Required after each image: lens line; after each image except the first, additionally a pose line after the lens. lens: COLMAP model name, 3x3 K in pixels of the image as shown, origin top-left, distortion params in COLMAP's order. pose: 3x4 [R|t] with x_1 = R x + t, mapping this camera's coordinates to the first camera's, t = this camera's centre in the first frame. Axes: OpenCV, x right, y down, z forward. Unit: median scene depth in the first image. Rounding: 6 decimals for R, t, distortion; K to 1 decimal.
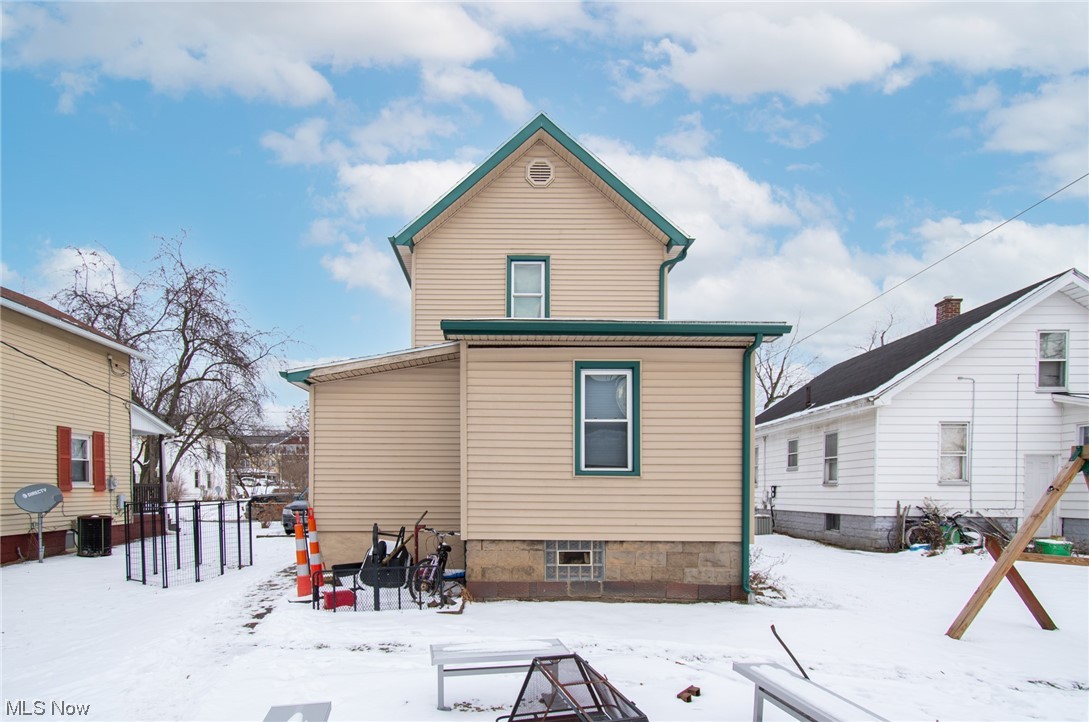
lens RADIAL K [[479.5, 0, 540.5], [0, 479.5, 354.9], [0, 0, 1]] dist [-0.001466, 0.000094]
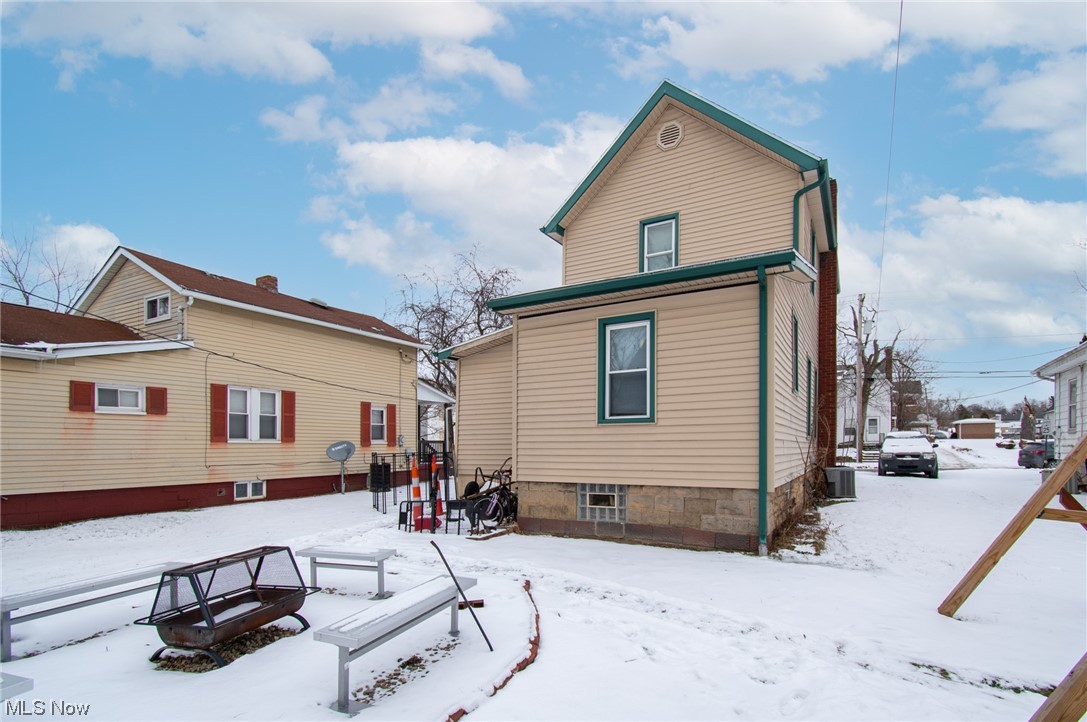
lens RADIAL K [[440.5, 0, 544.1], [0, 440.5, 300.1], [0, 0, 1]] dist [0.000508, 0.000070]
pose [[0.895874, -0.150093, -0.418188, 0.421717], [0.134102, 0.988662, -0.067560, 0.023270], [0.423587, 0.004445, 0.905844, 0.034390]]
